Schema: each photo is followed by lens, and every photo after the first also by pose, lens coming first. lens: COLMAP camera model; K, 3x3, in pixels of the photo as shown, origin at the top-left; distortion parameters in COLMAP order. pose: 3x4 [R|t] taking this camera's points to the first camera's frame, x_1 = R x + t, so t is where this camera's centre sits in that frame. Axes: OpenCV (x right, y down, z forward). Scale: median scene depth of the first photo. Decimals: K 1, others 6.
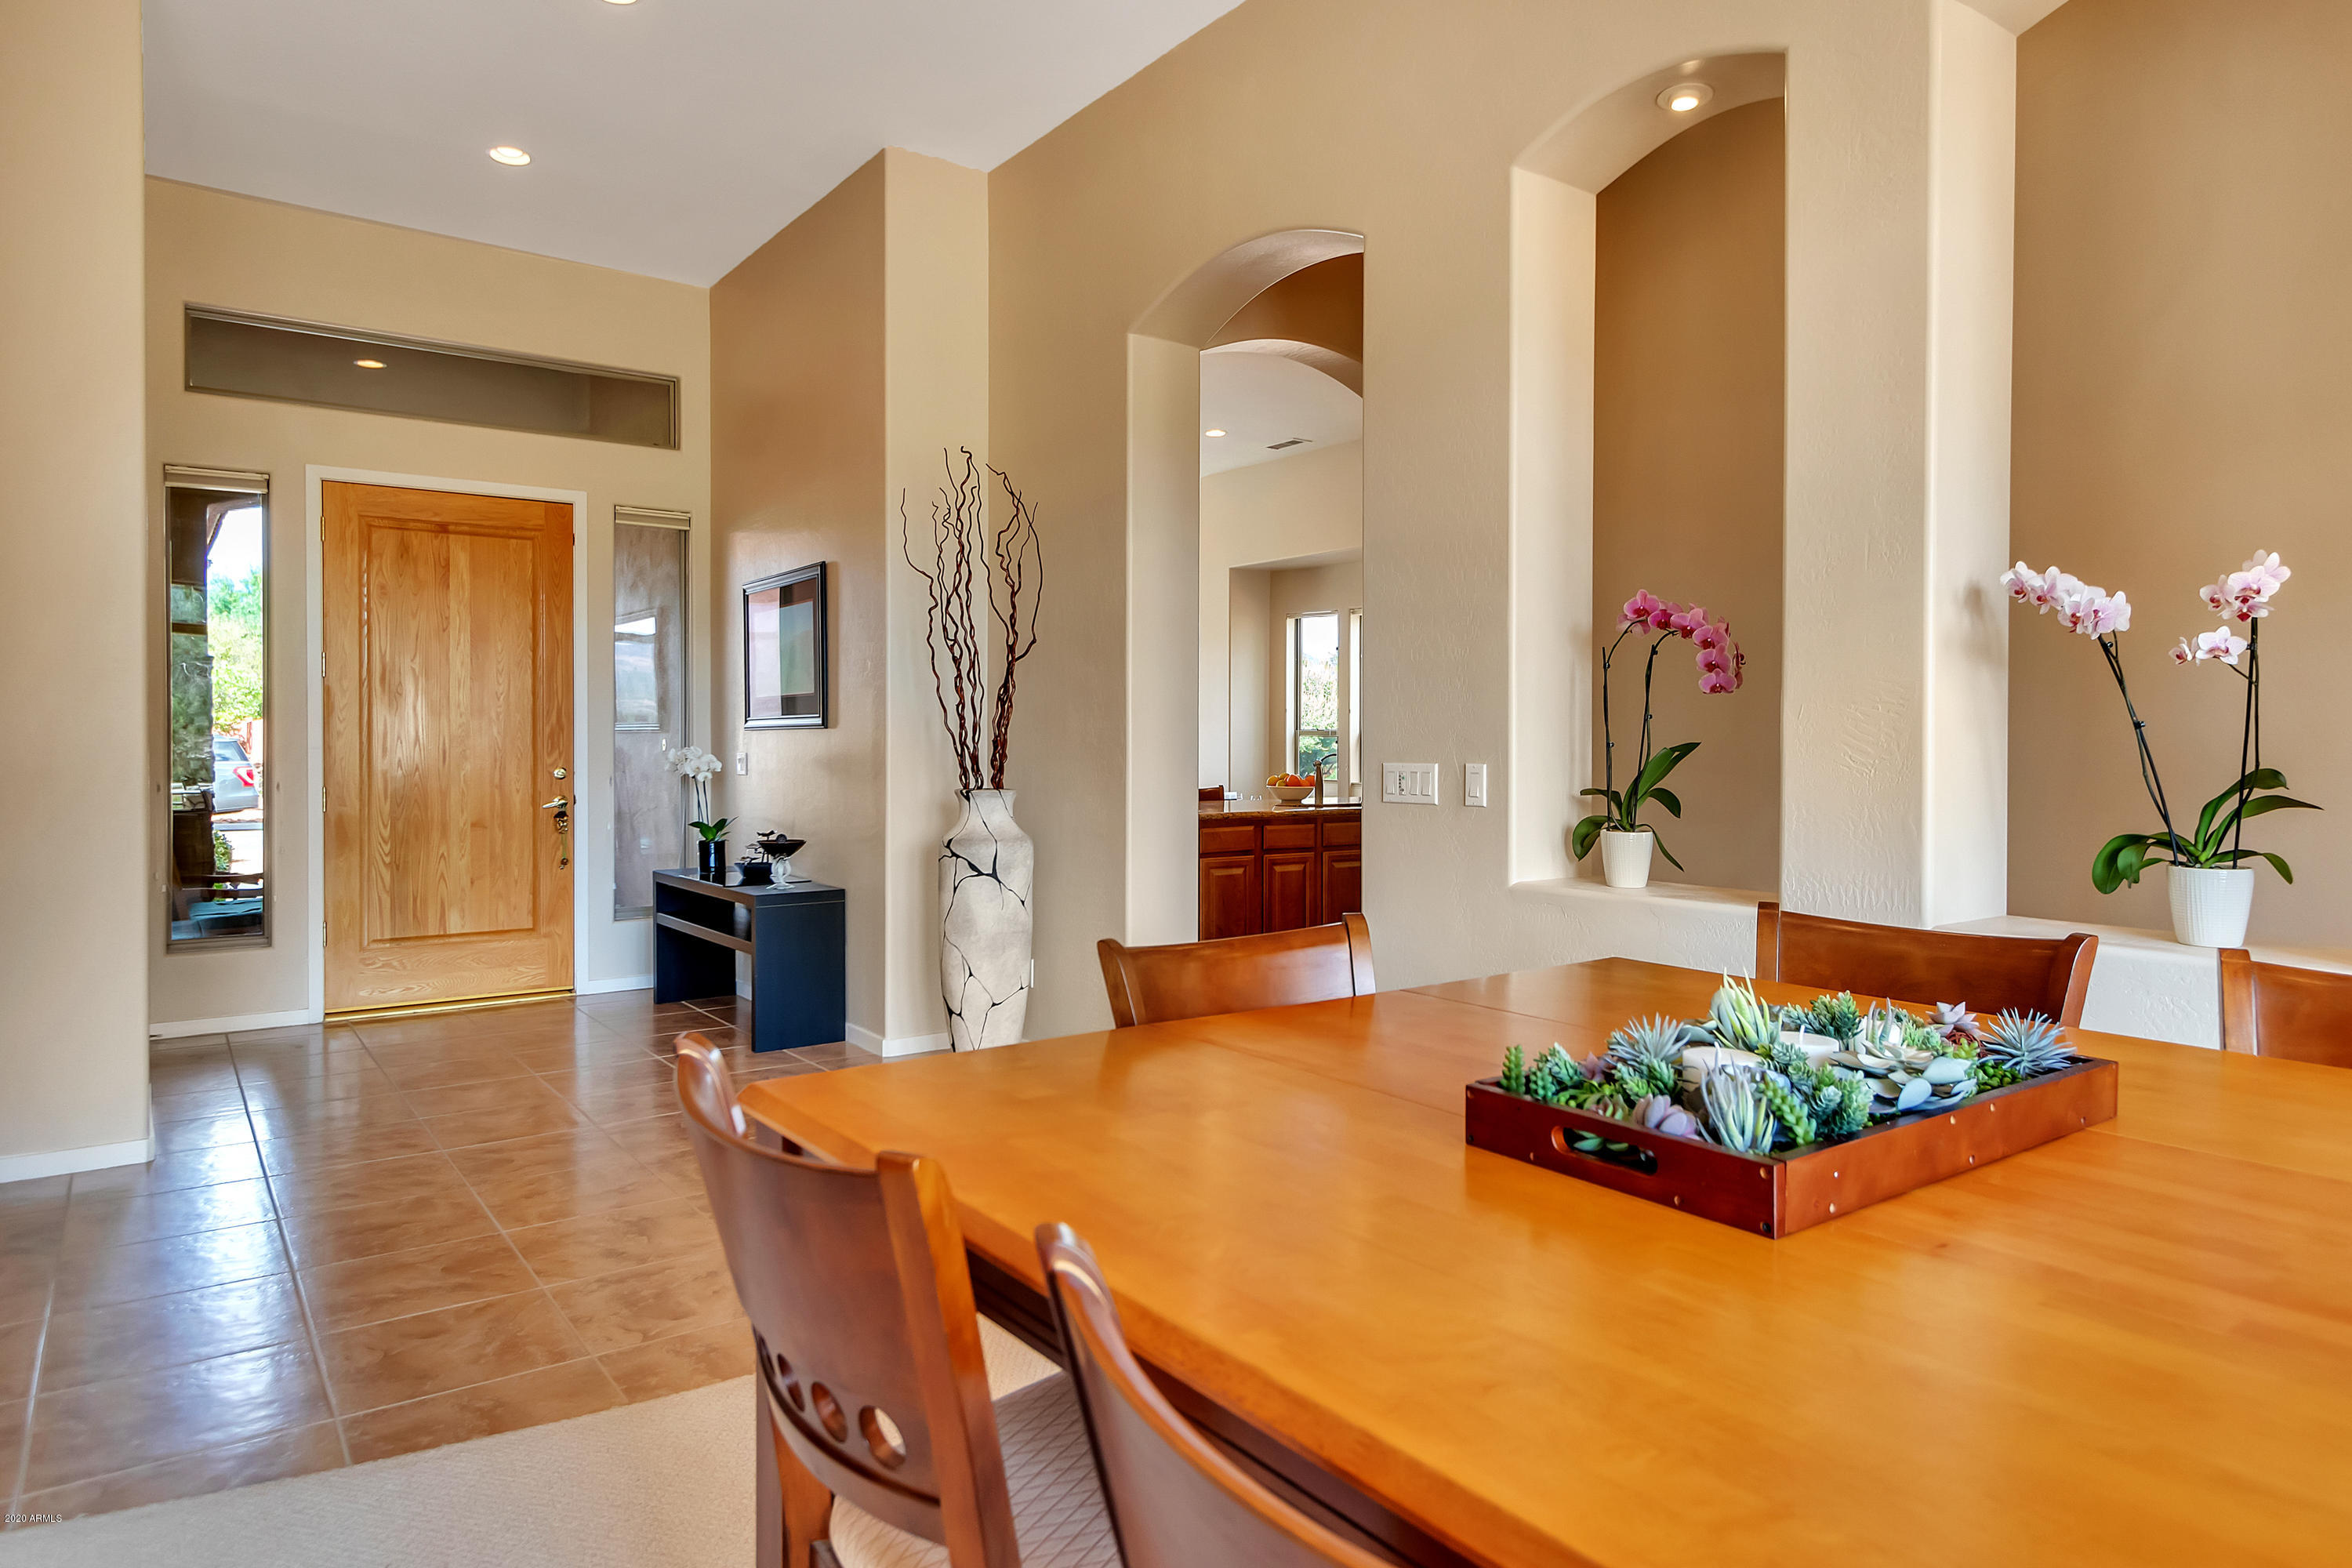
lens RADIAL K [[1358.2, 0, 1176.0], [0, 1358.2, 784.0], [0, 0, 1]] dist [0.001240, -0.000686]
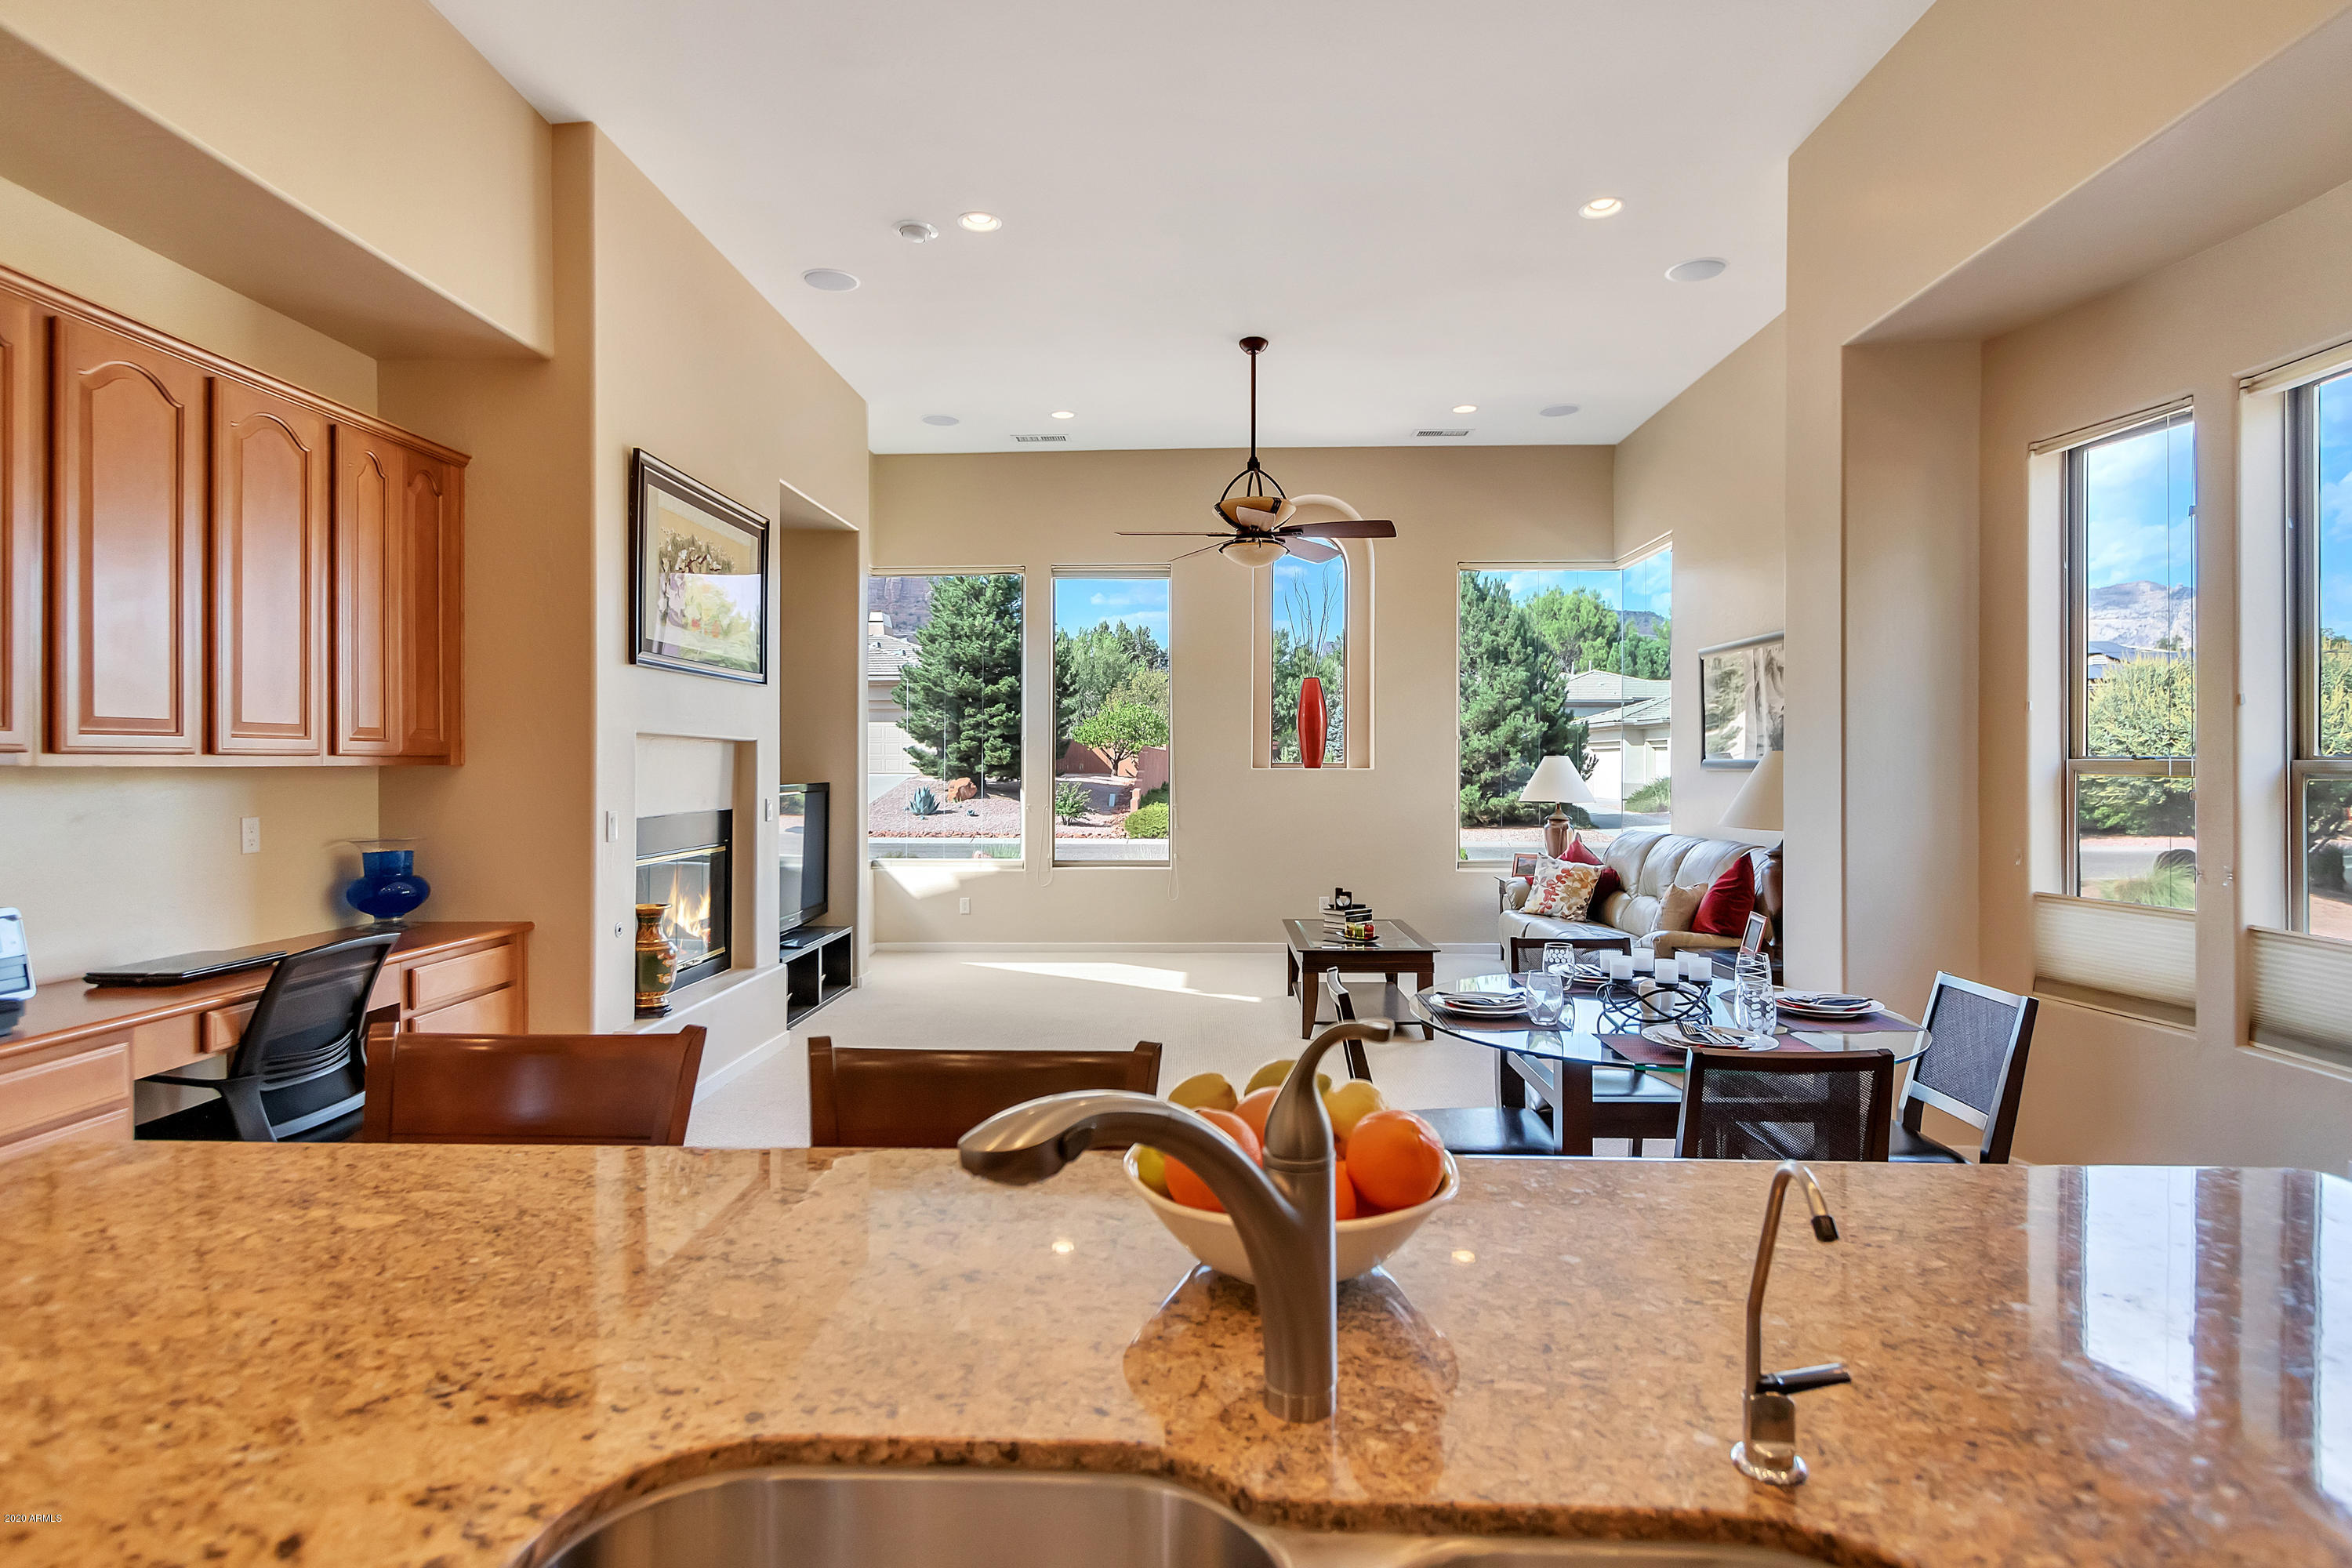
lens RADIAL K [[1240.5, 0, 1169.7], [0, 1240.5, 778.0], [0, 0, 1]] dist [-0.000055, -0.000758]
pose [[0.780363, -0.003100, -0.625319, 0.110907], [-0.010519, 0.999781, -0.018084, -0.025512], [0.625238, 0.020690, 0.780160, 0.598191]]
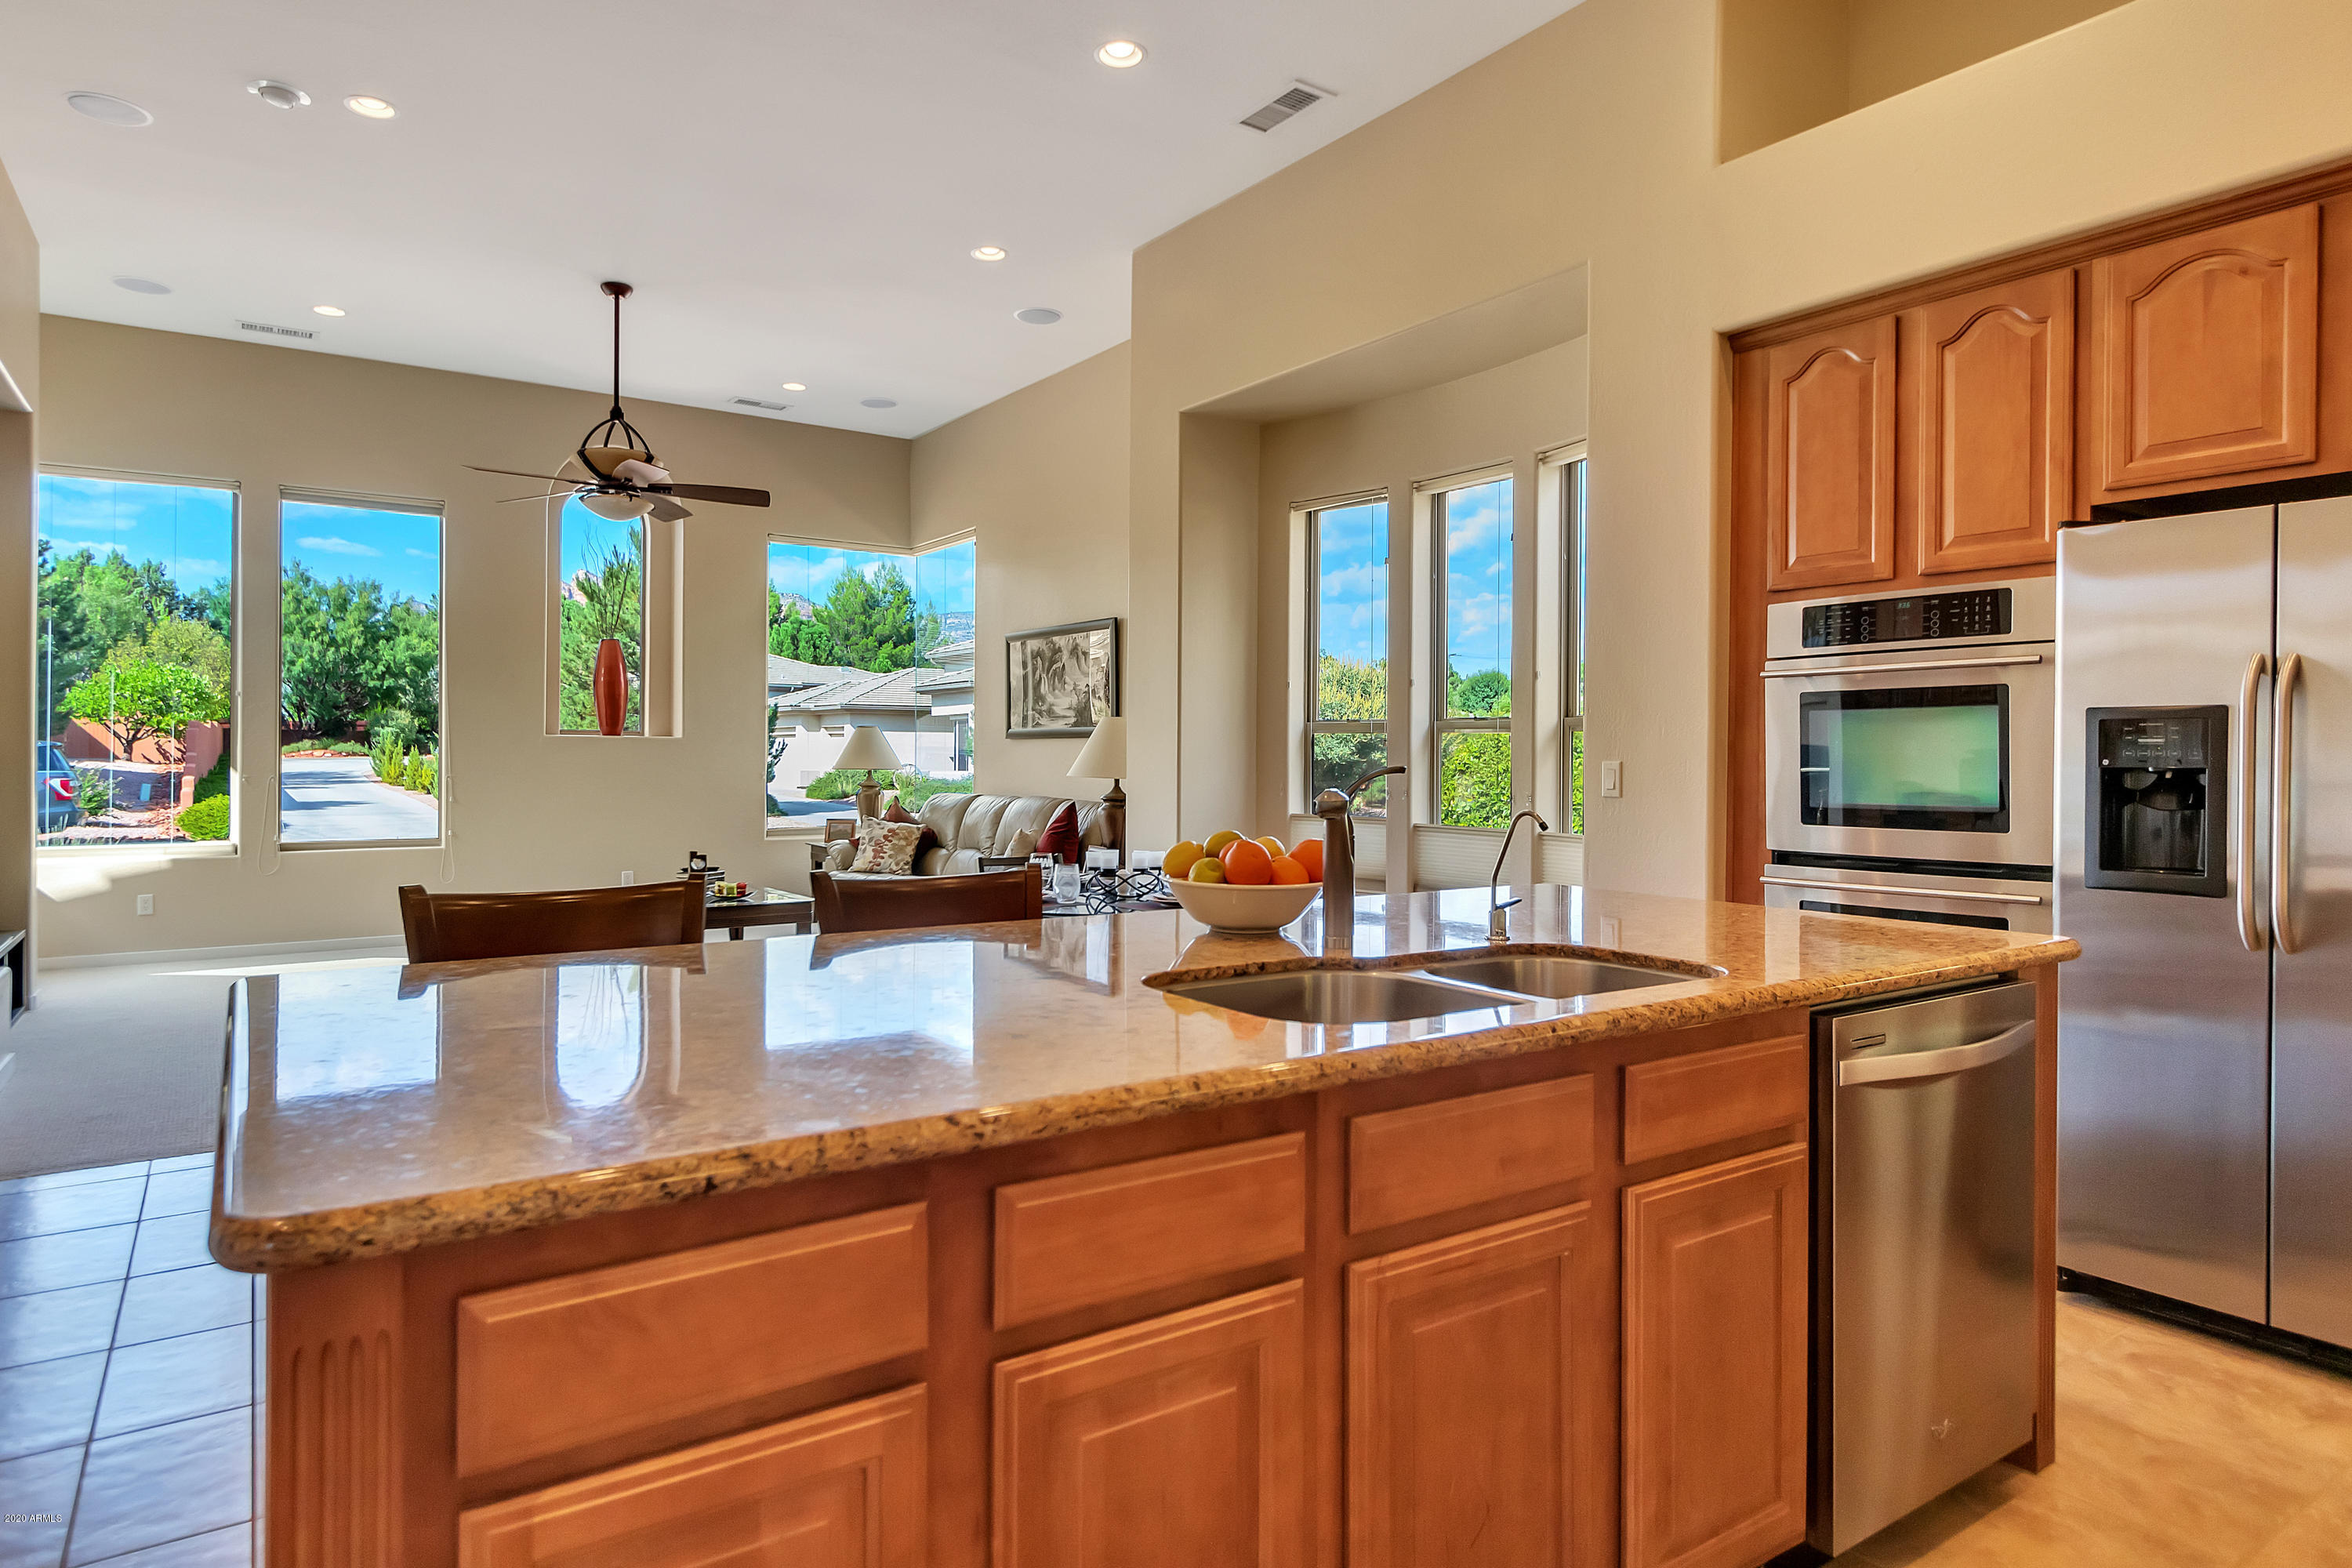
lens RADIAL K [[1358.2, 0, 1176.0], [0, 1358.2, 784.0], [0, 0, 1]] dist [0.001240, -0.000686]
pose [[0.999609, -0.003119, -0.027774, 0.051876], [0.002820, 0.999938, -0.010811, -0.009083], [0.027806, 0.010729, 0.999556, 0.473310]]
